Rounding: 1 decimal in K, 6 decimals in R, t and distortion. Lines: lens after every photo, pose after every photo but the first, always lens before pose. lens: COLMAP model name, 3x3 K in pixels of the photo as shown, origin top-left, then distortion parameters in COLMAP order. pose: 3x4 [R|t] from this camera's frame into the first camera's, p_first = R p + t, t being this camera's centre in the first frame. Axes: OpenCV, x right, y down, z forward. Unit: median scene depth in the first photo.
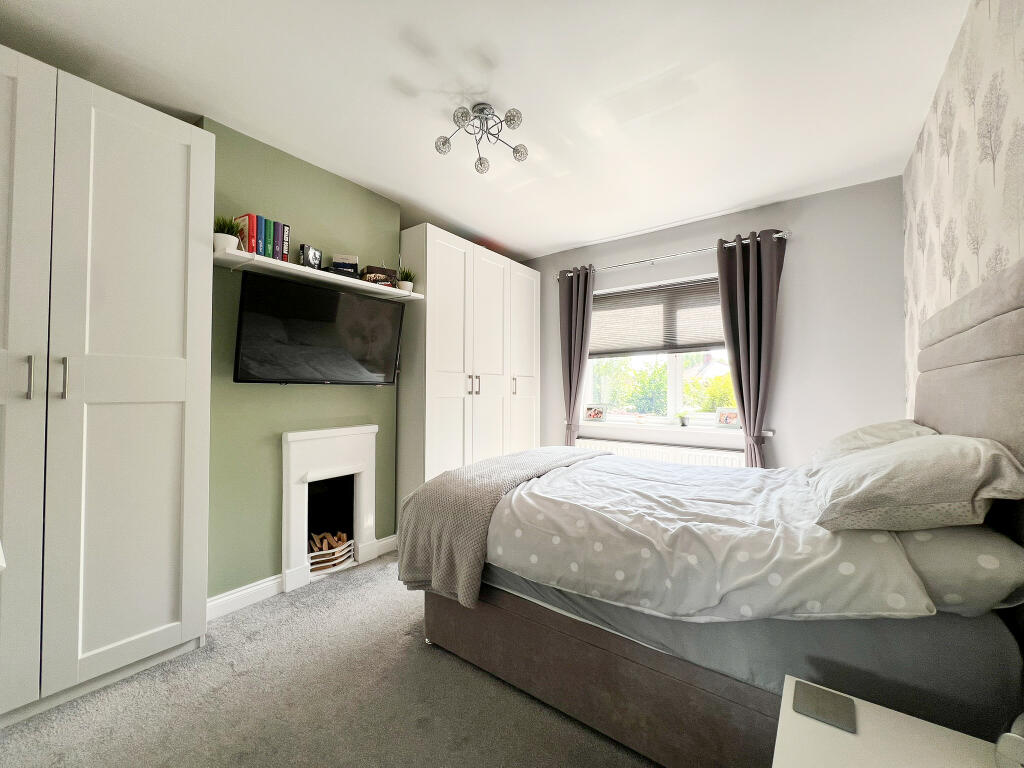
lens RADIAL K [[409.7, 0, 514.0], [0, 409.7, 382.2], [0, 0, 1]] dist [-0.002835, 0.000432]
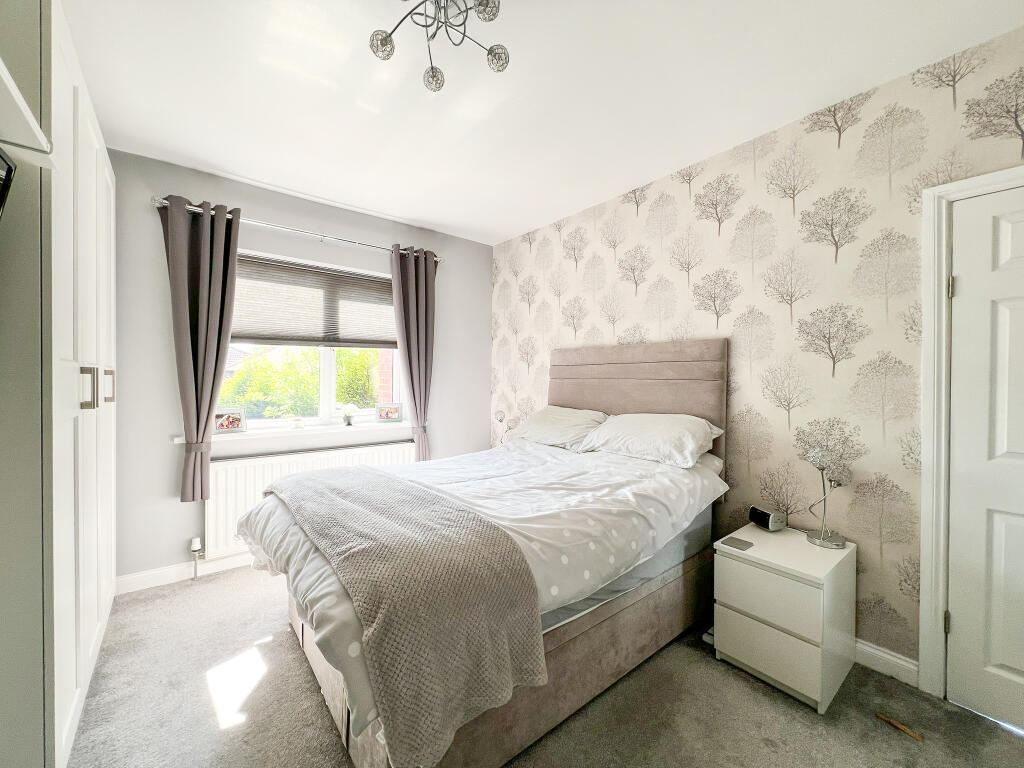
lens RADIAL K [[409.7, 0, 511.4], [0, 409.7, 382.5], [0, 0, 1]] dist [-0.002835, 0.000432]
pose [[0.257263, -0.010661, 0.966282, -0.418868], [-0.024801, 0.999537, 0.017631, -0.018778], [-0.966023, -0.028500, 0.256880, 0.415378]]
